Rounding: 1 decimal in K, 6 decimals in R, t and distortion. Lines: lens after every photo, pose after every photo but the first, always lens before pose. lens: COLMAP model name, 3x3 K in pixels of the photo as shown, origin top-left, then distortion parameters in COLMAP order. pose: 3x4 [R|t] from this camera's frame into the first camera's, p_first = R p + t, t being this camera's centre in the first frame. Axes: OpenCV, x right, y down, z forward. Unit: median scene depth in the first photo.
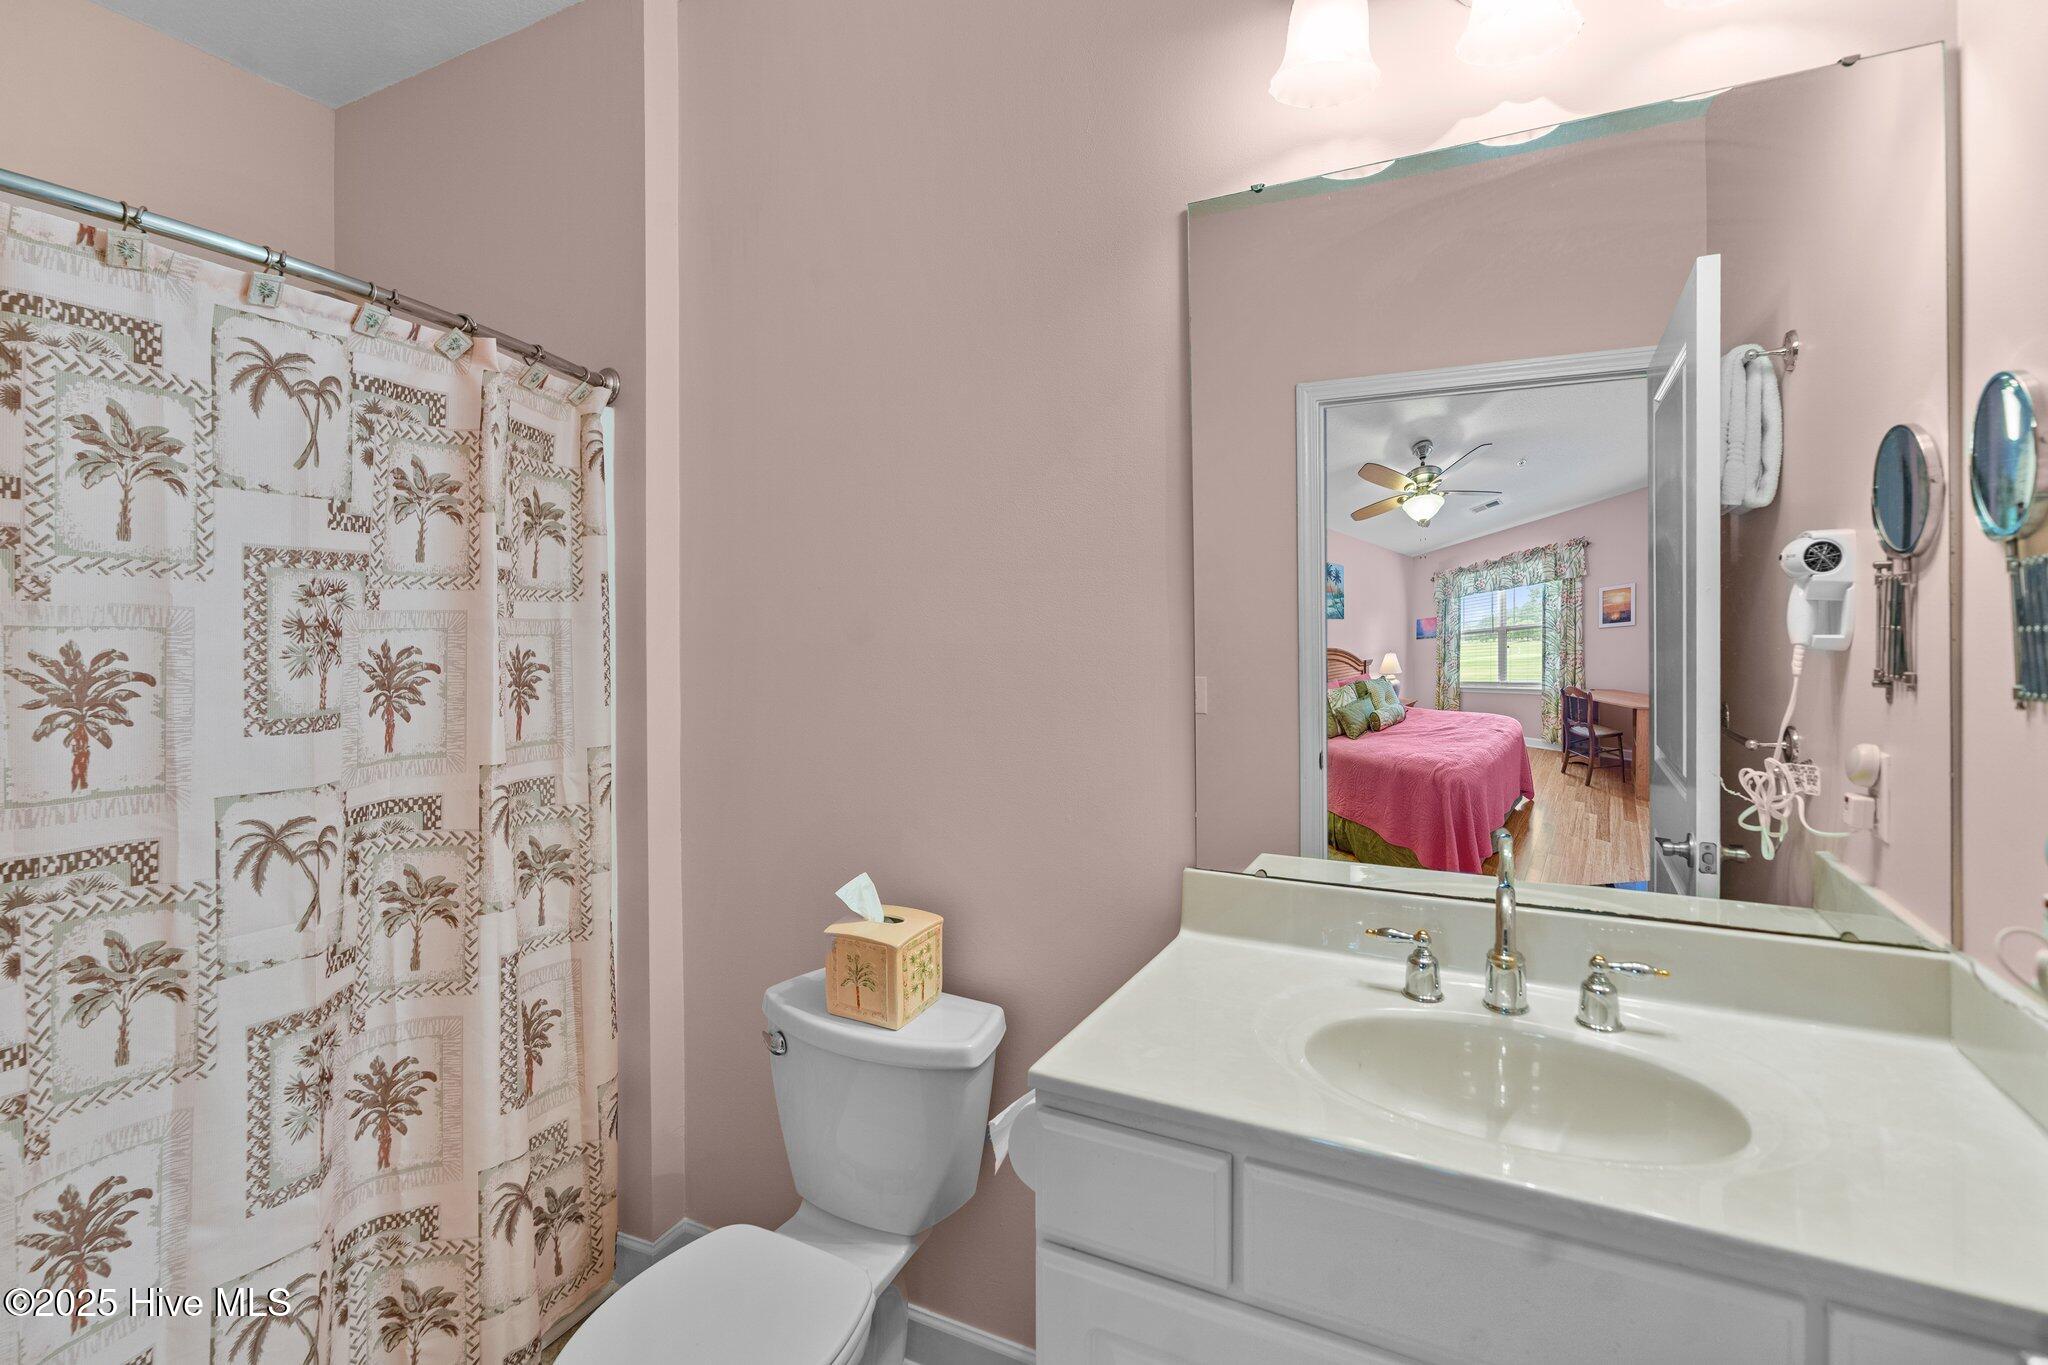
lens RADIAL K [[944.0, 0, 1027.4], [0, 944.0, 639.0], [0, 0, 1]] dist [0.000775, 0.000198]
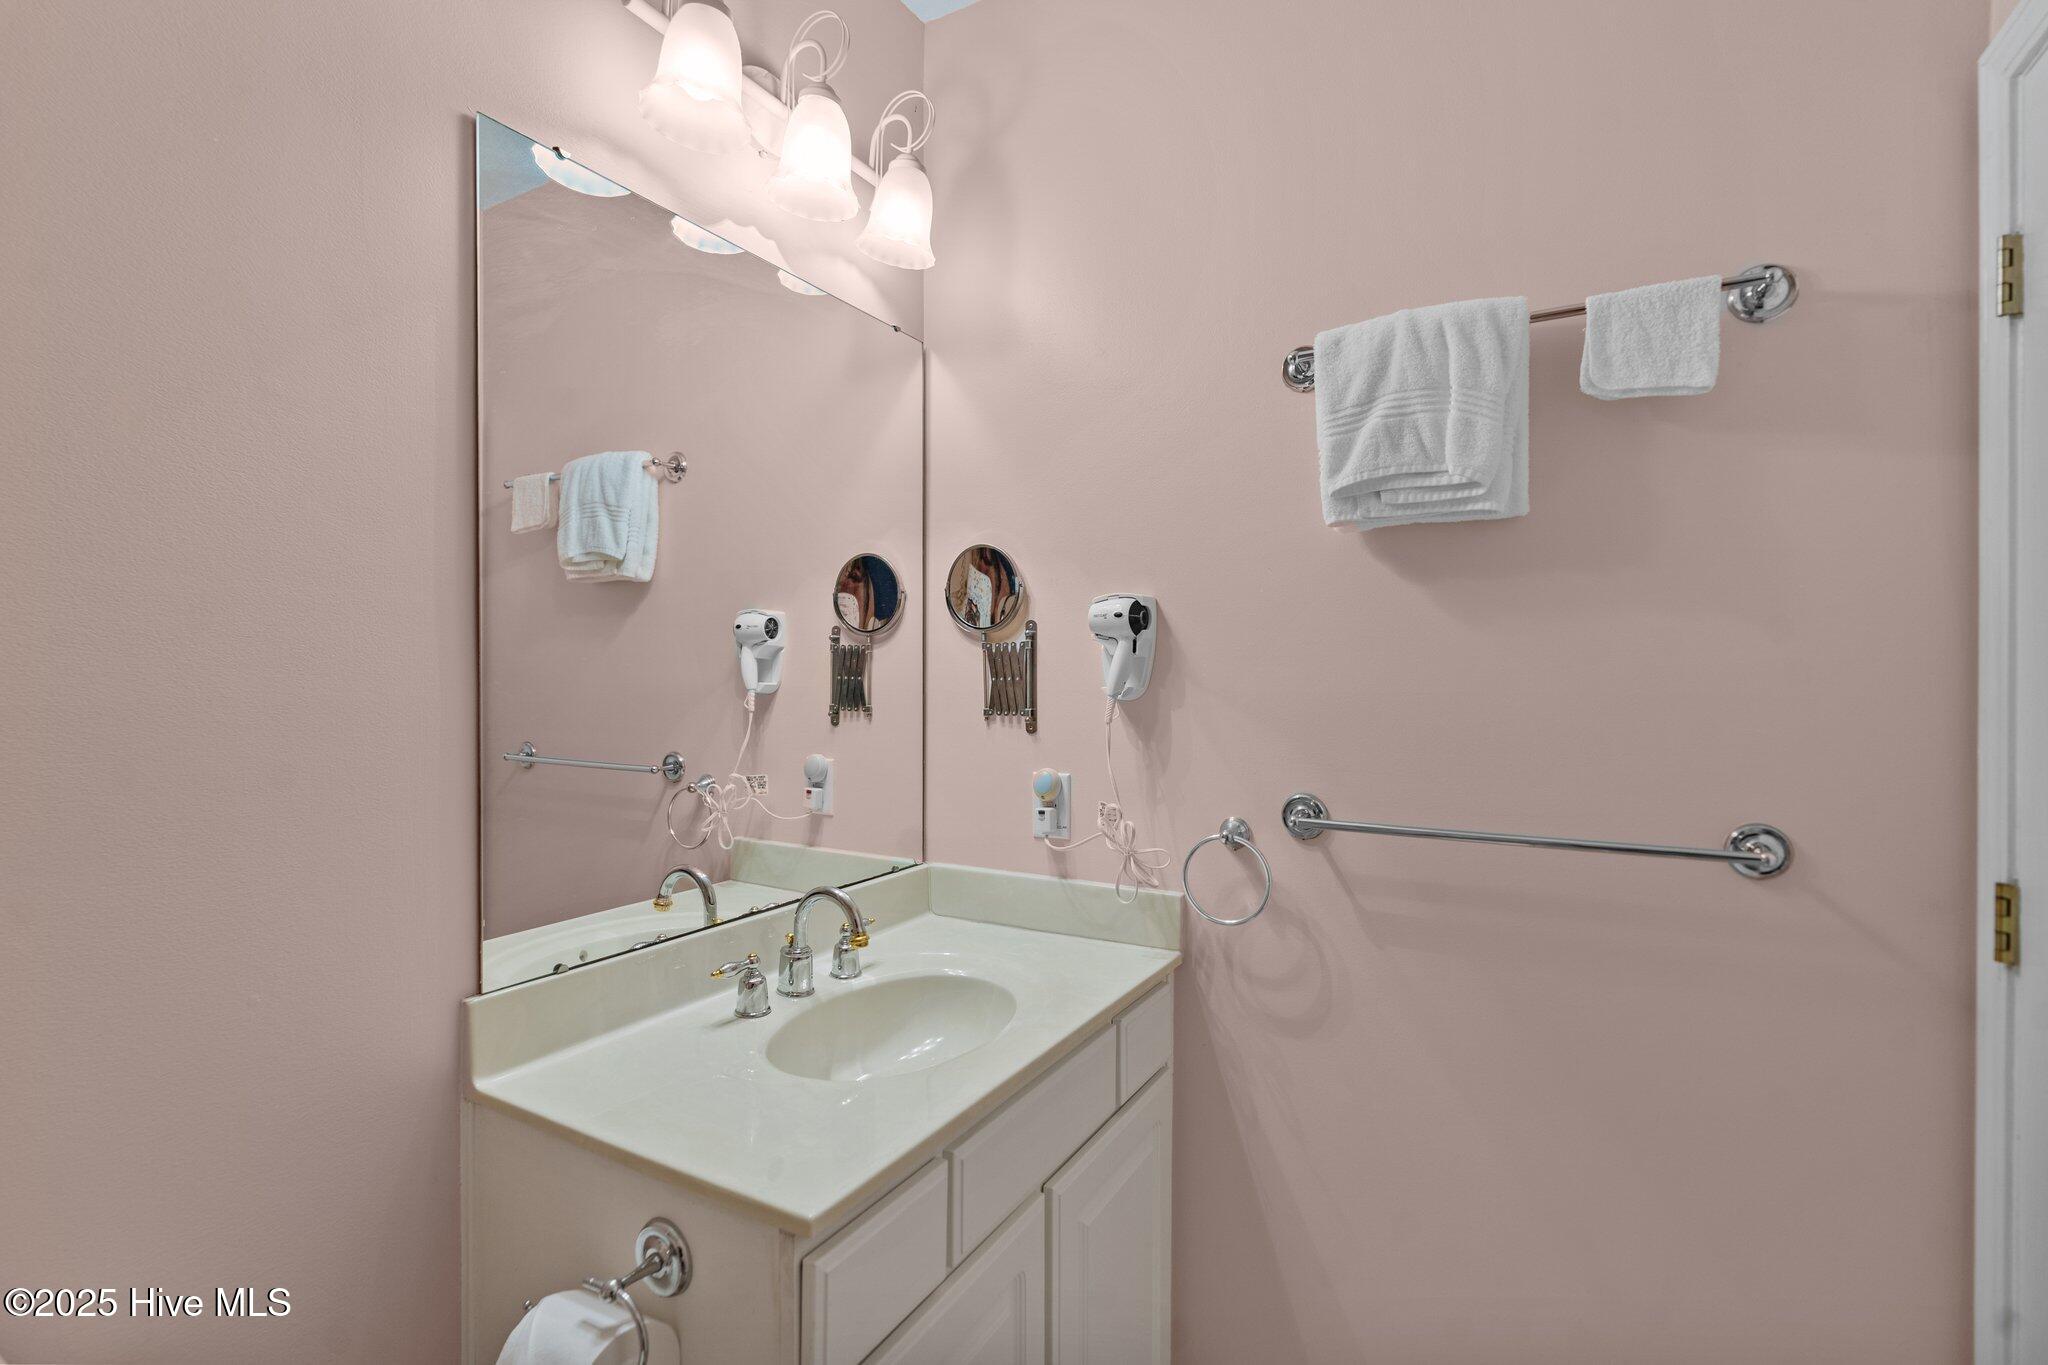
lens RADIAL K [[932.4, 0, 1024.0], [0, 932.4, 682.5], [0, 0, 1]] dist [-0.000245, -0.000019]
pose [[0.050045, -0.000293, 0.998747, -0.671556], [0.002757, 0.999996, 0.000155, -0.003891], [-0.998743, 0.002746, 0.050046, 0.654423]]
